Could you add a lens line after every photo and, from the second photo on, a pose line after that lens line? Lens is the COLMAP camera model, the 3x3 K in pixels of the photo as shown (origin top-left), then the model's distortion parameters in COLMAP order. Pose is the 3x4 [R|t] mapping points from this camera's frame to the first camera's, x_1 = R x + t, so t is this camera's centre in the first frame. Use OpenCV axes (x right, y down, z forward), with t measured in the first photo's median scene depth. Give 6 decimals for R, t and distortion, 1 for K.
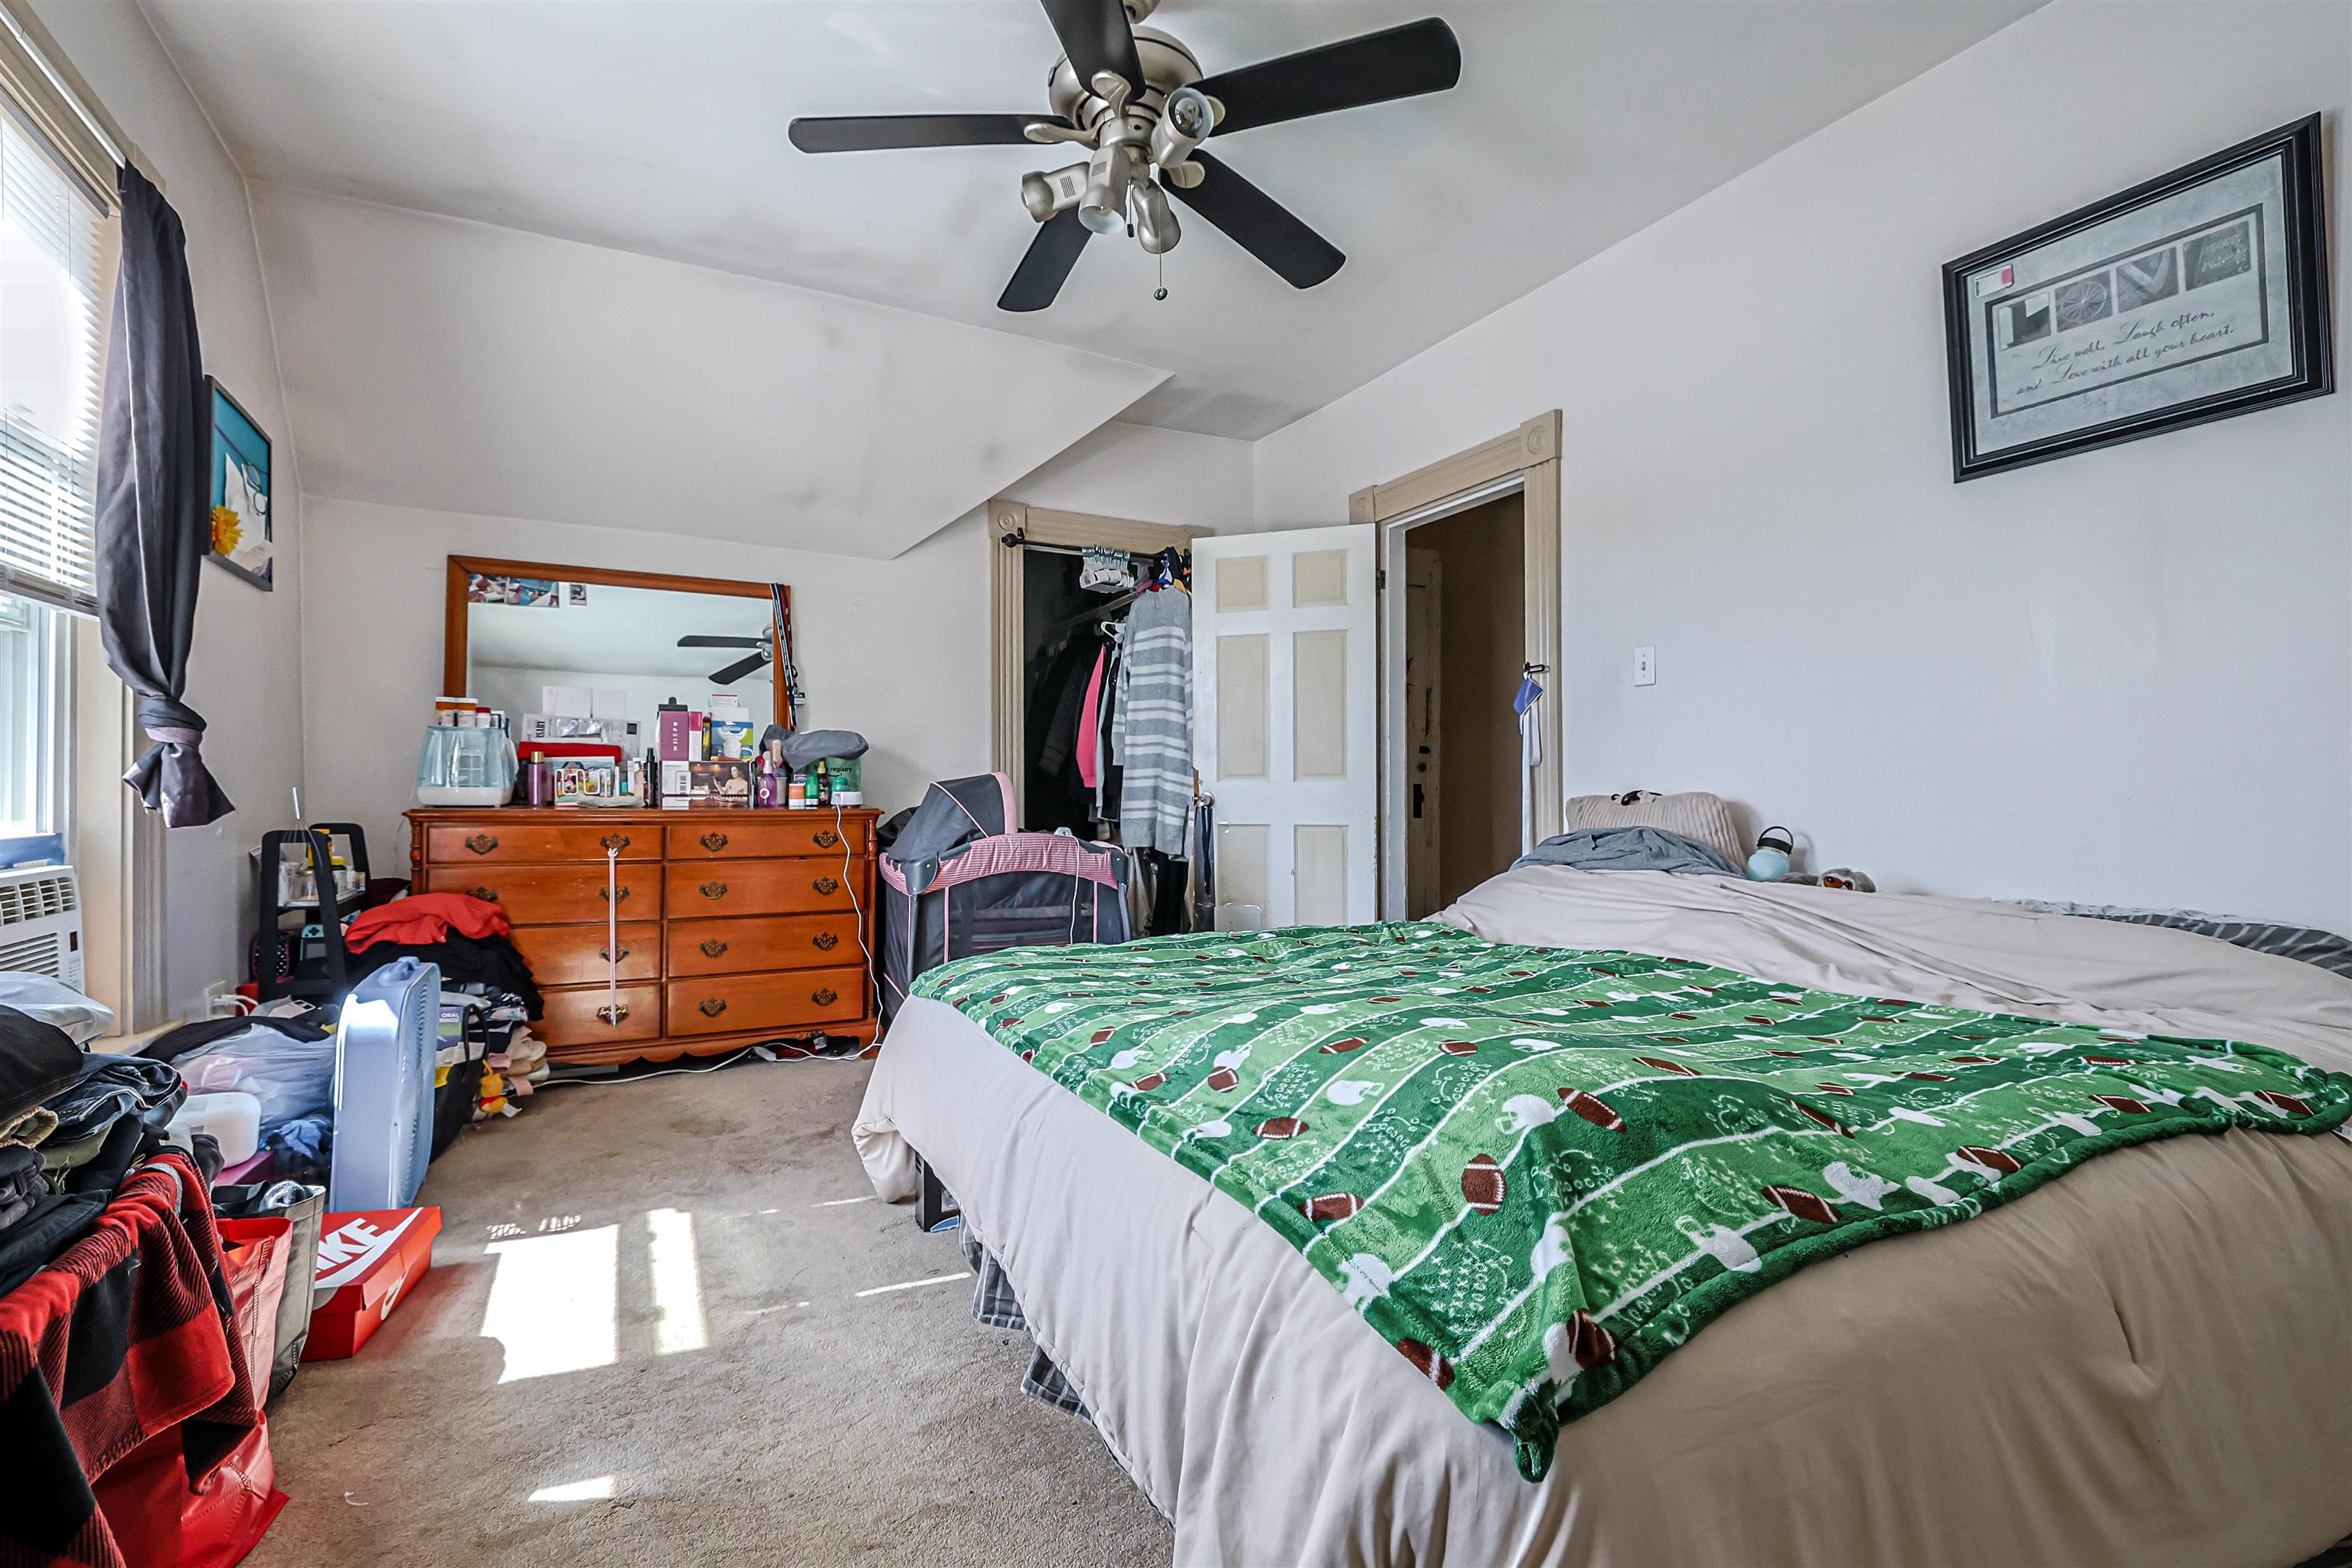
lens RADIAL K [[1065.1, 0, 1172.7], [0, 1065.1, 778.0], [0, 0, 1]] dist [0.000846, -0.000118]
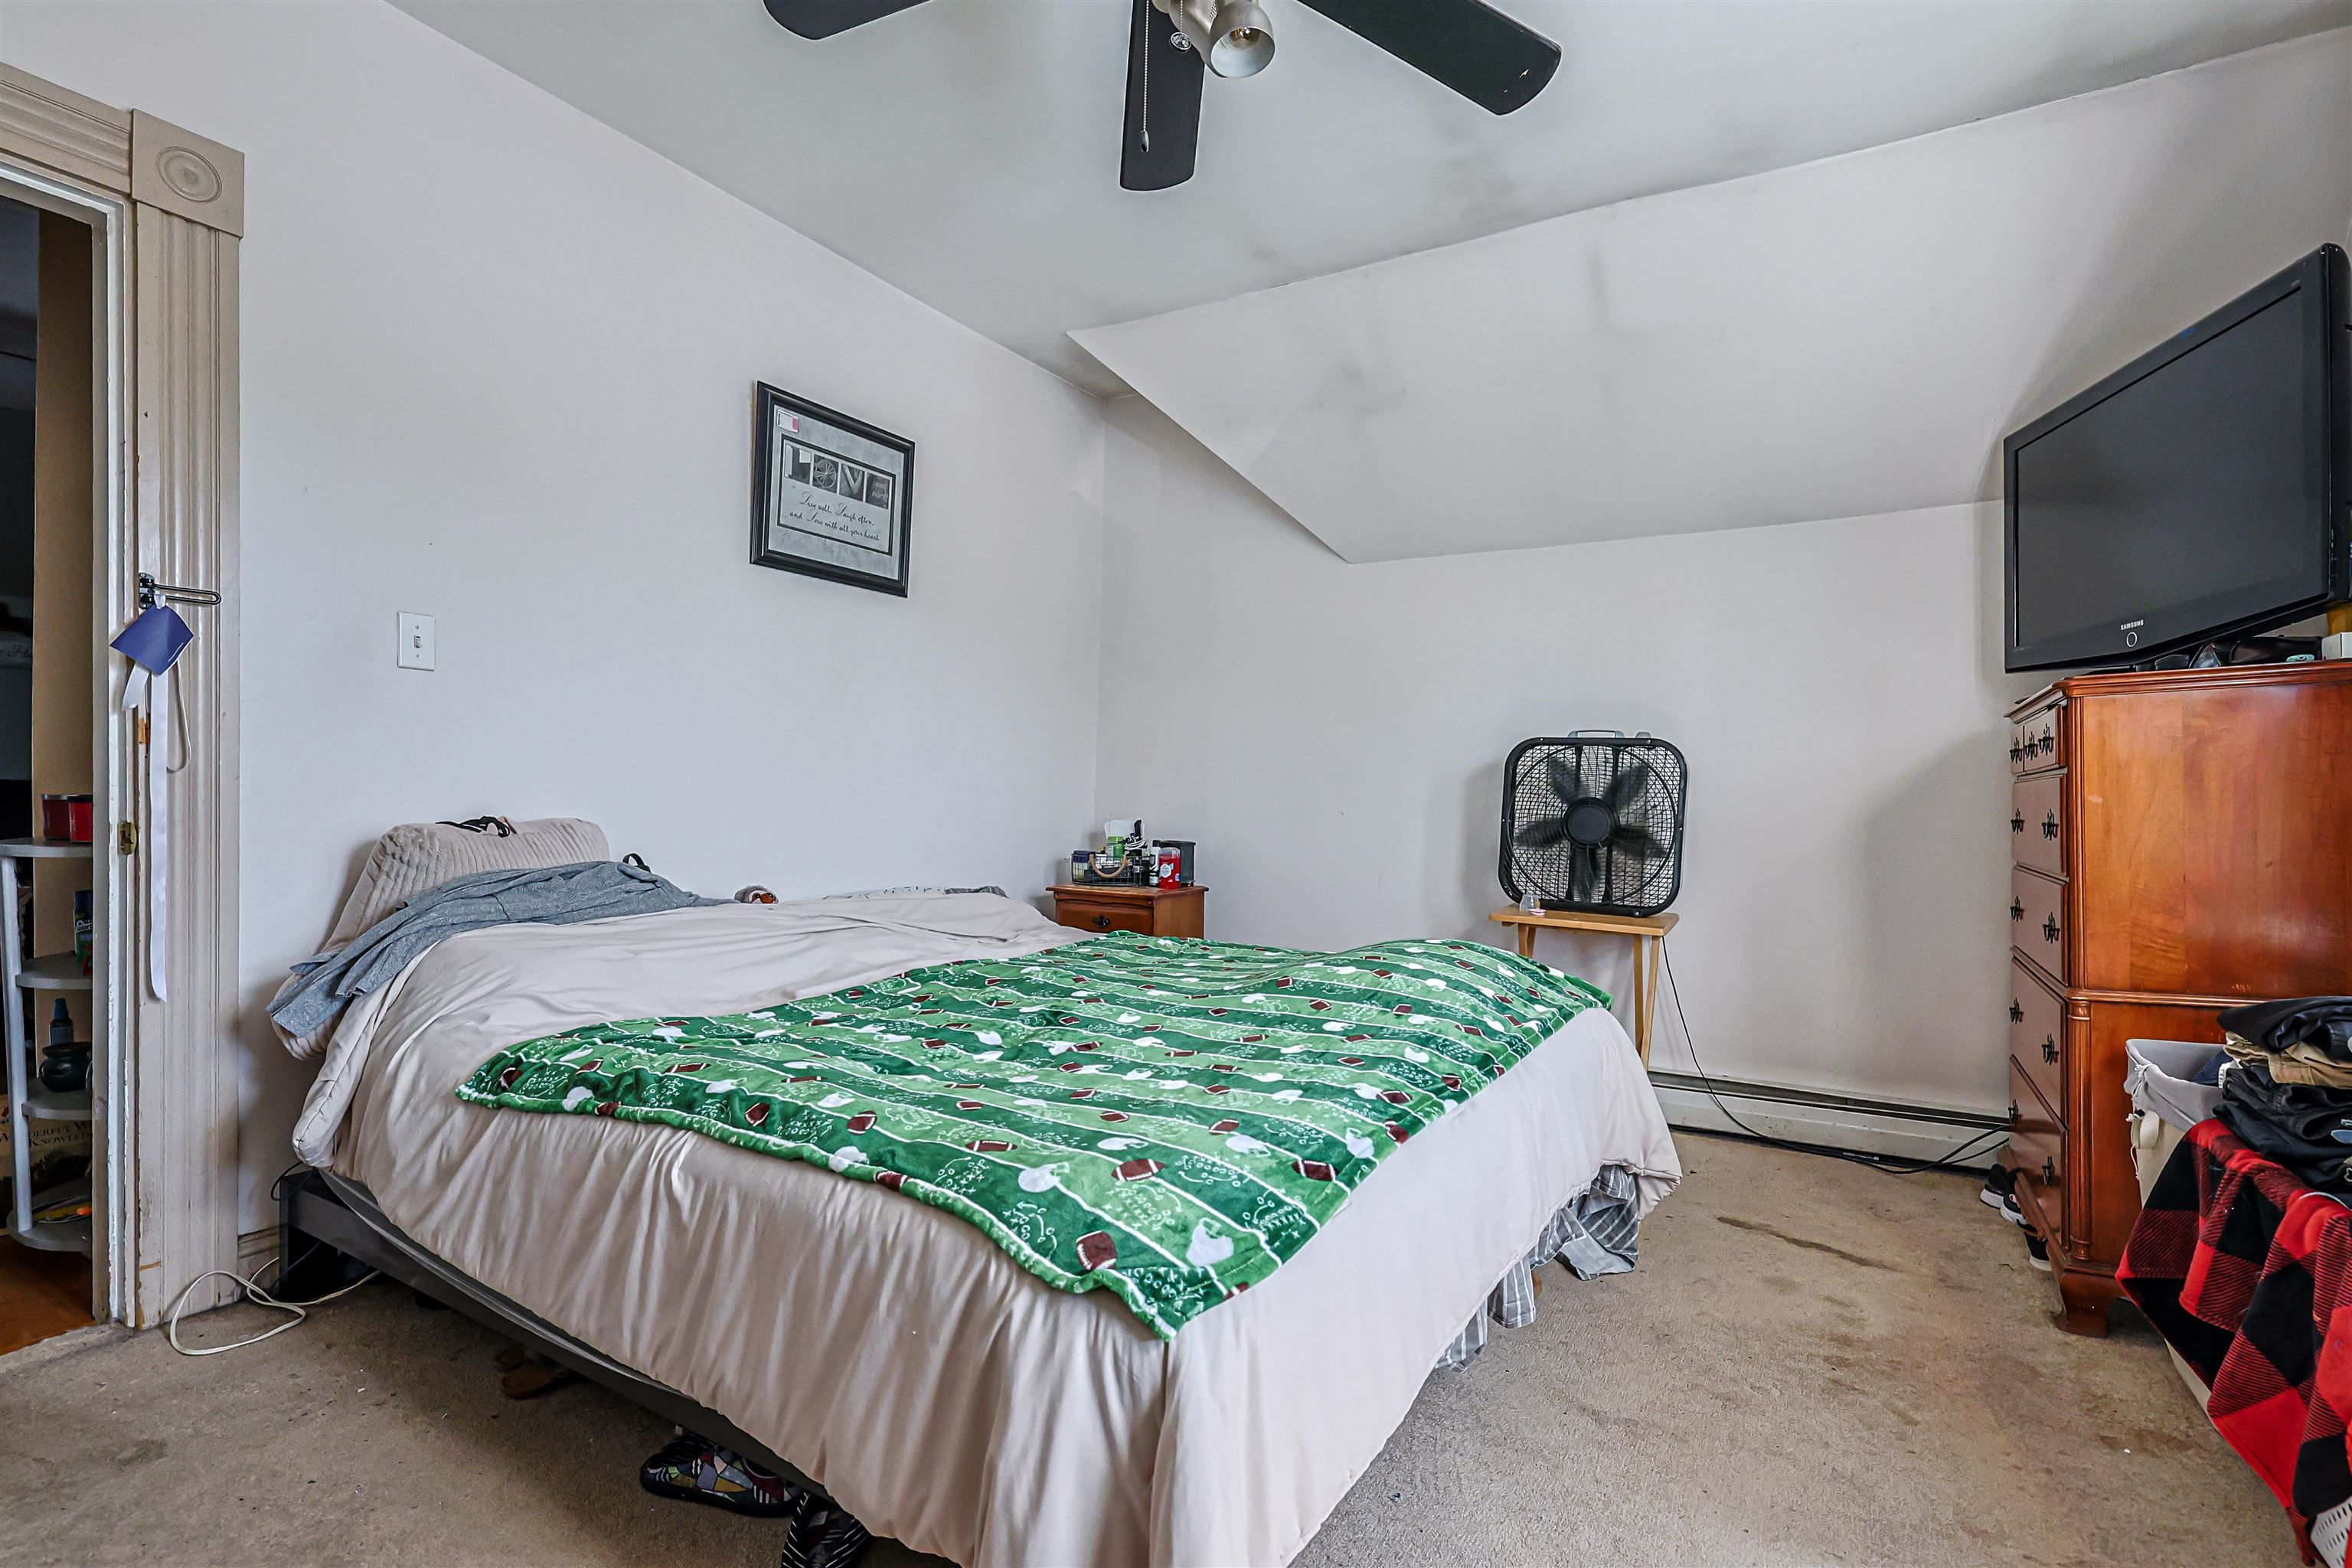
lens RADIAL K [[1065.1, 0, 1176.3], [0, 1065.1, 797.1], [0, 0, 1]] dist [0.000846, -0.000118]
pose [[-0.521850, -0.001235, 0.853036, -0.578890], [-0.020822, 0.999719, -0.011291, -0.005259], [-0.852783, -0.023654, -0.521729, 1.256274]]
